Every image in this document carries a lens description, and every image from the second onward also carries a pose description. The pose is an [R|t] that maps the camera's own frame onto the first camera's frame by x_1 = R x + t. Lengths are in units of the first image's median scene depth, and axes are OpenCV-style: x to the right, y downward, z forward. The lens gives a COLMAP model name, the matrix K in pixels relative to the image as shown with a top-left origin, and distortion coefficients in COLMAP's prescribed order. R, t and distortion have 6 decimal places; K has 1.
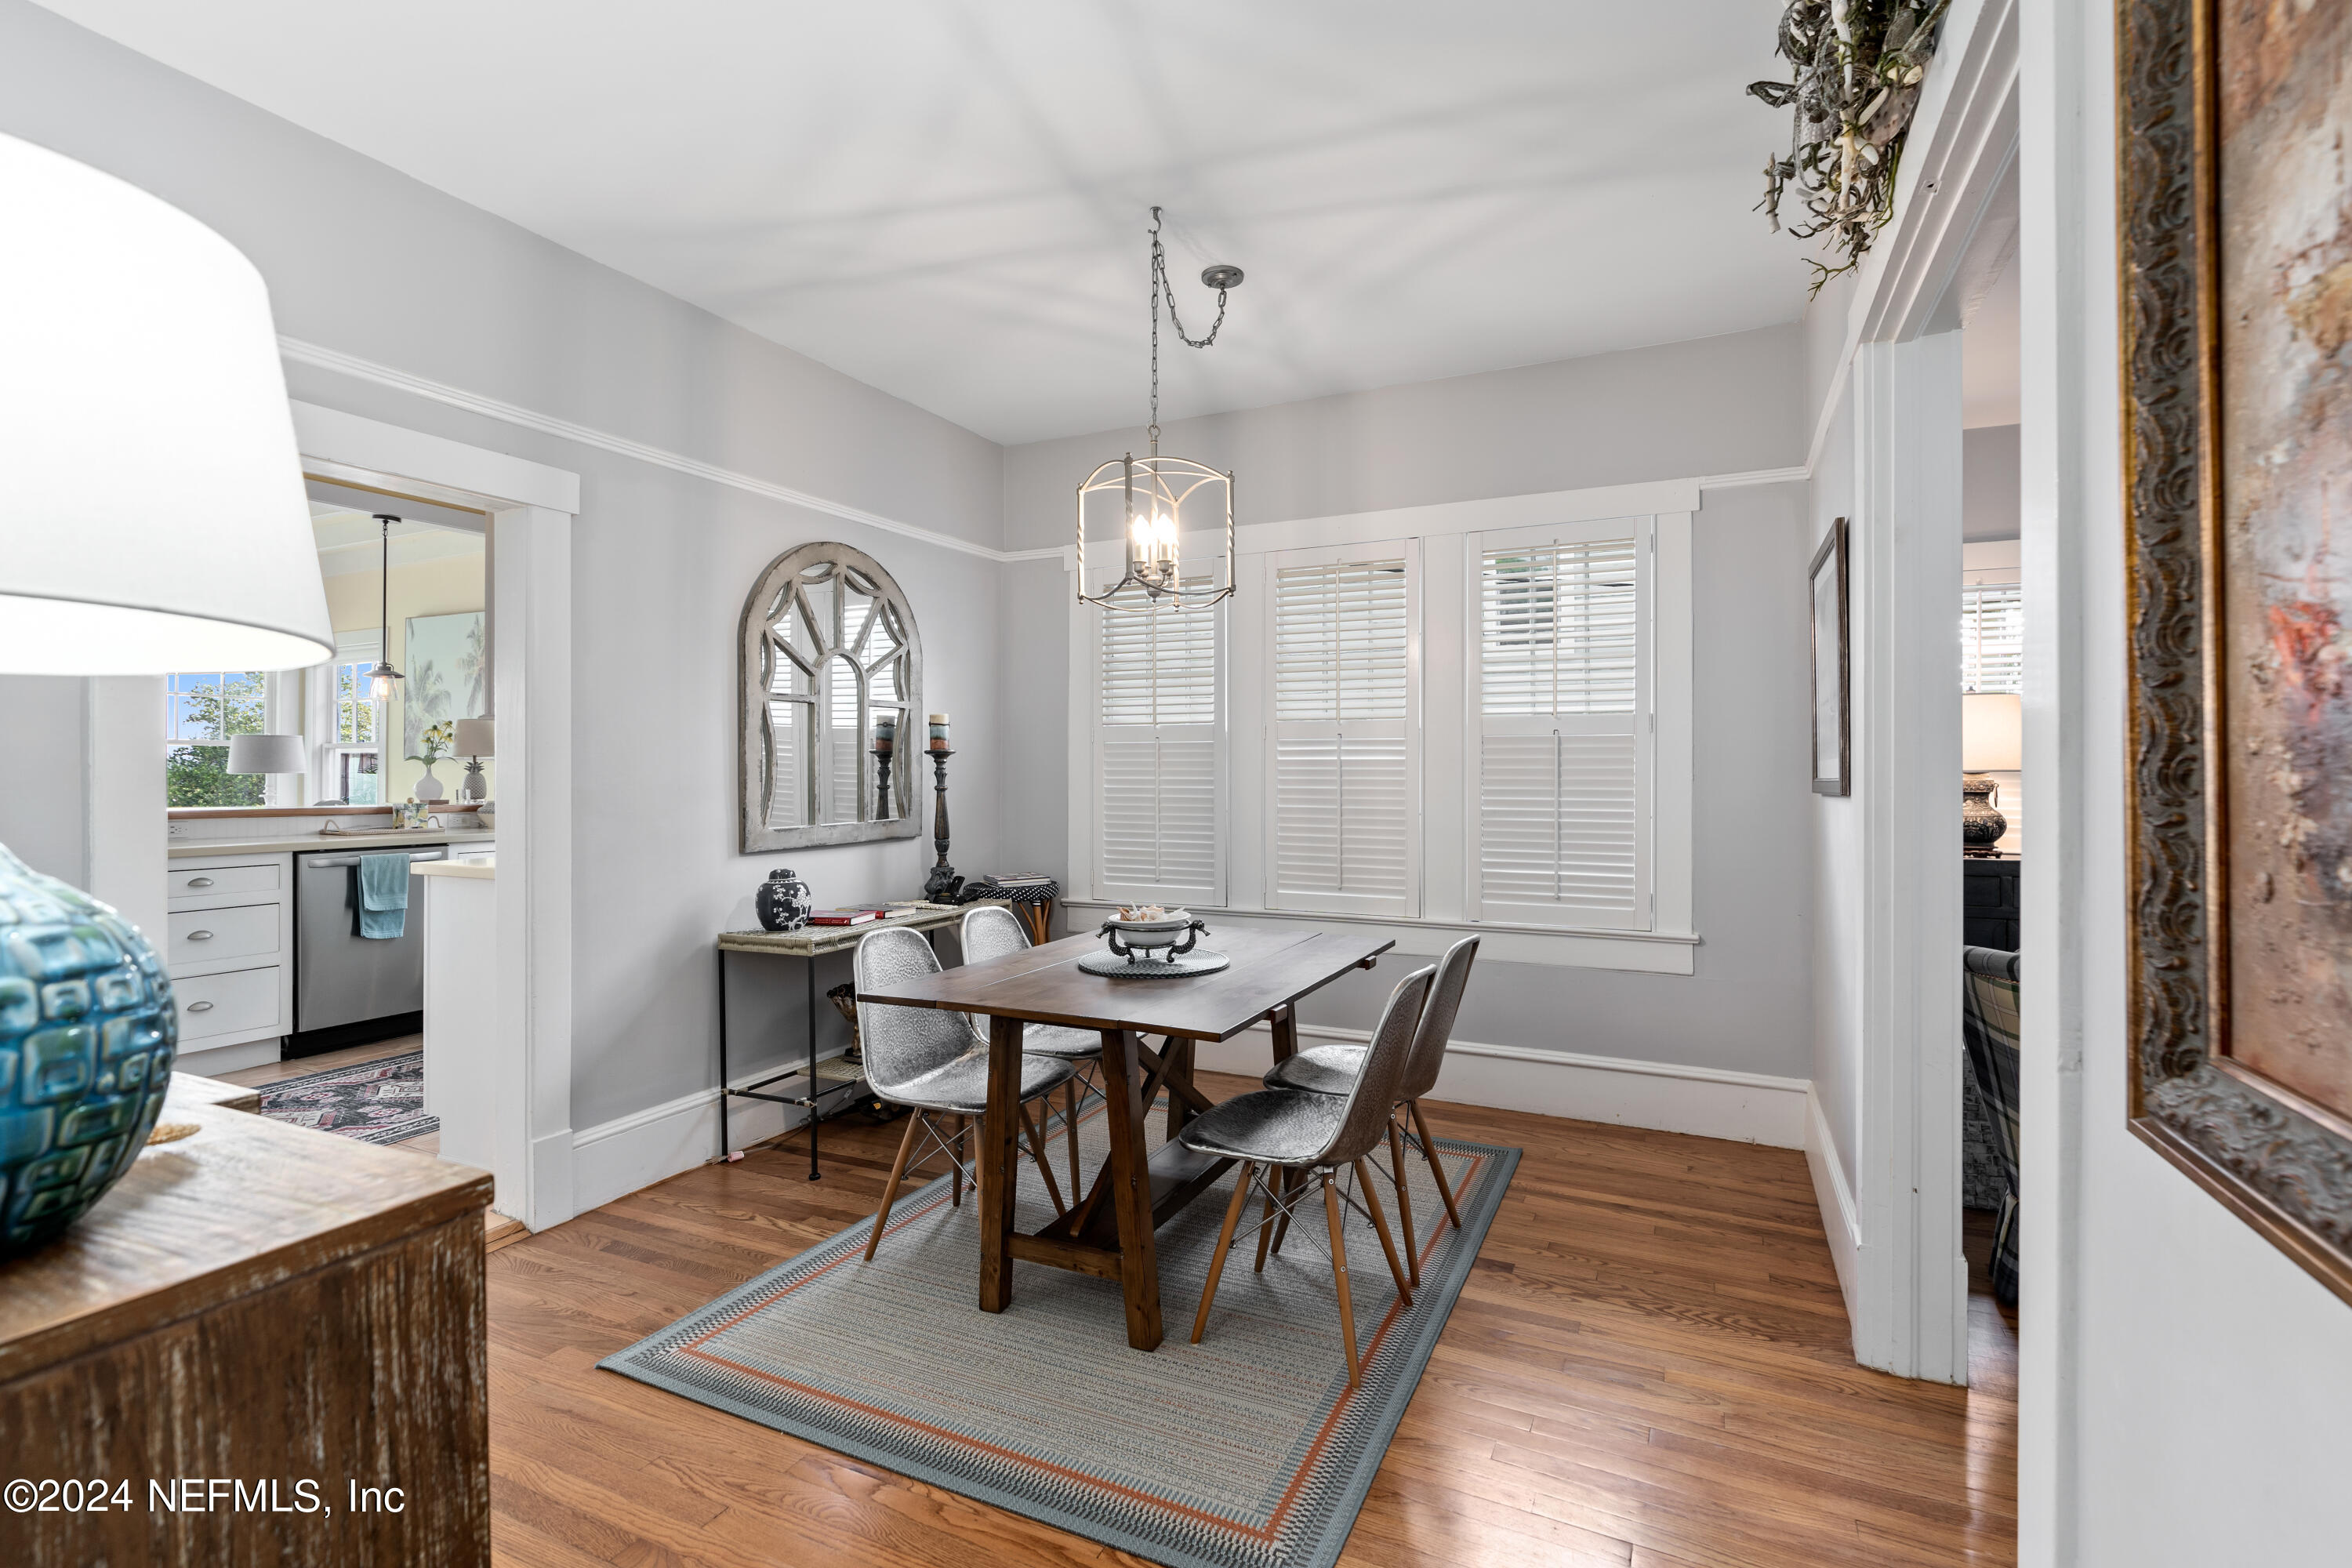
lens RADIAL K [[1076.1, 0, 1176.0], [0, 1076.1, 784.0], [0, 0, 1]] dist [-0.000725, 0.000140]
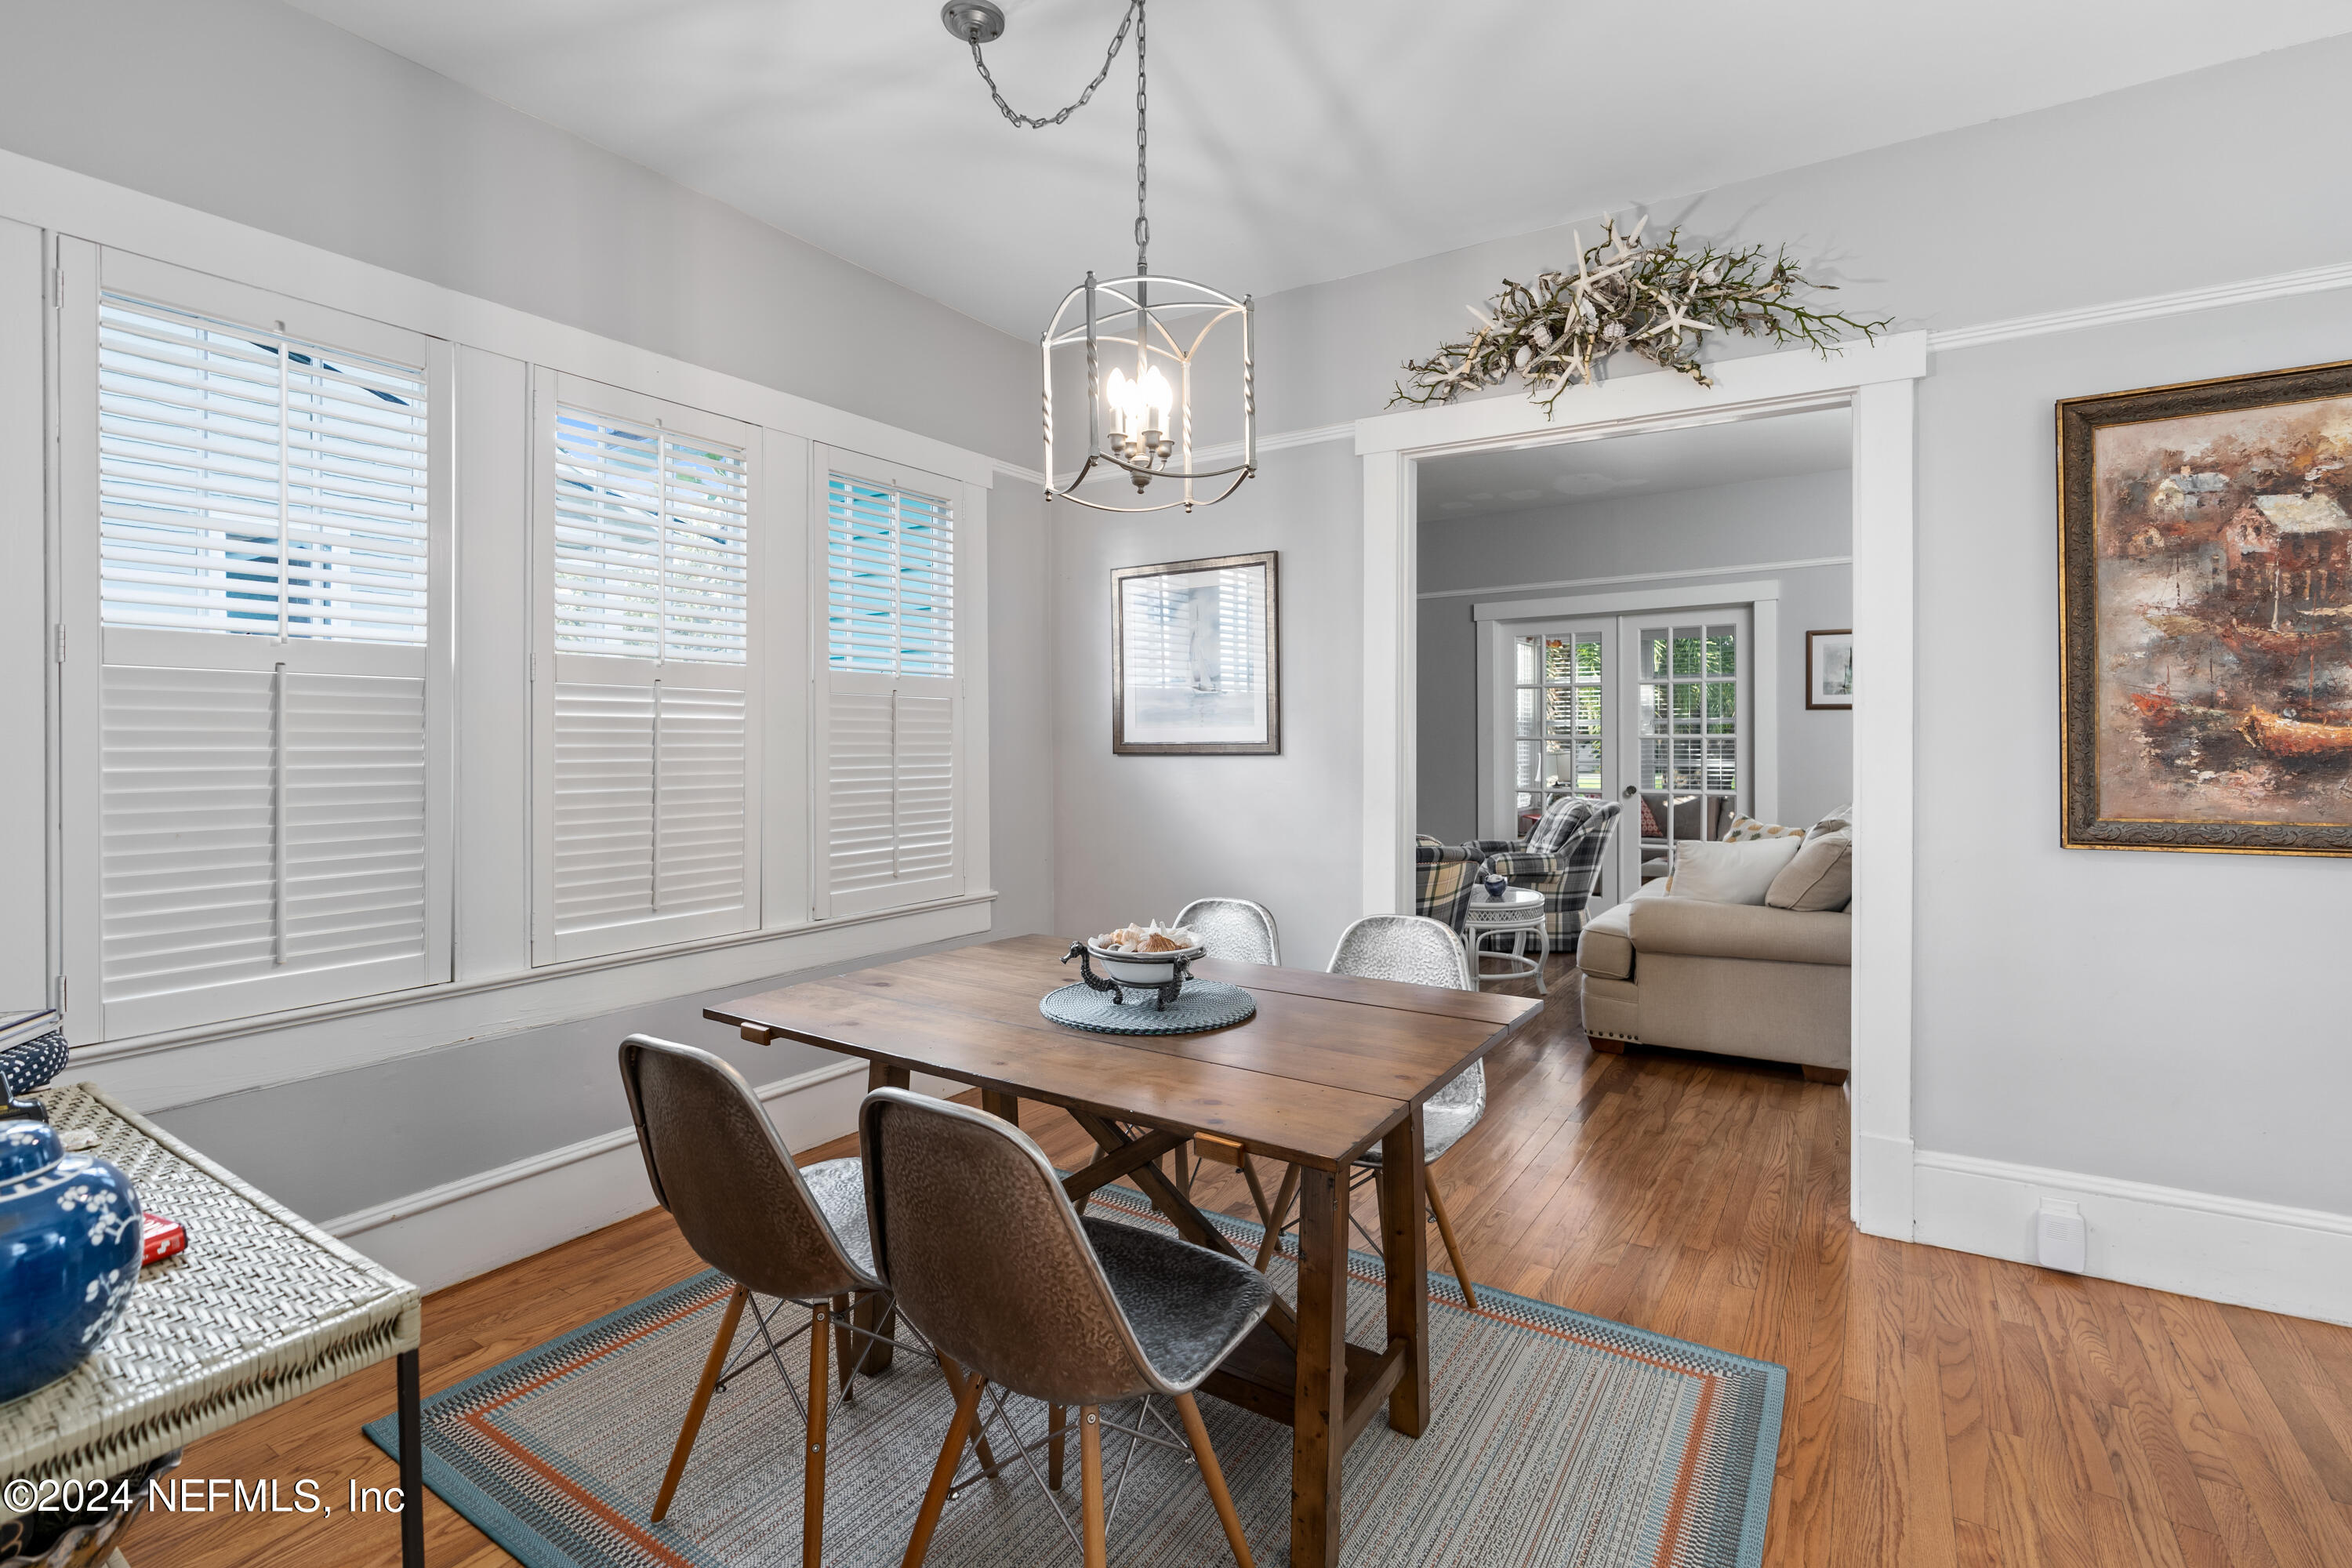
lens RADIAL K [[1107.6, 0, 1178.6], [0, 1107.6, 744.2], [0, 0, 1]] dist [-0.001547, 0.000080]
pose [[0.119280, -0.005167, 0.992847, -0.502666], [0.012273, 0.999918, 0.003730, -0.004983], [-0.992785, 0.011740, 0.119333, 0.607290]]
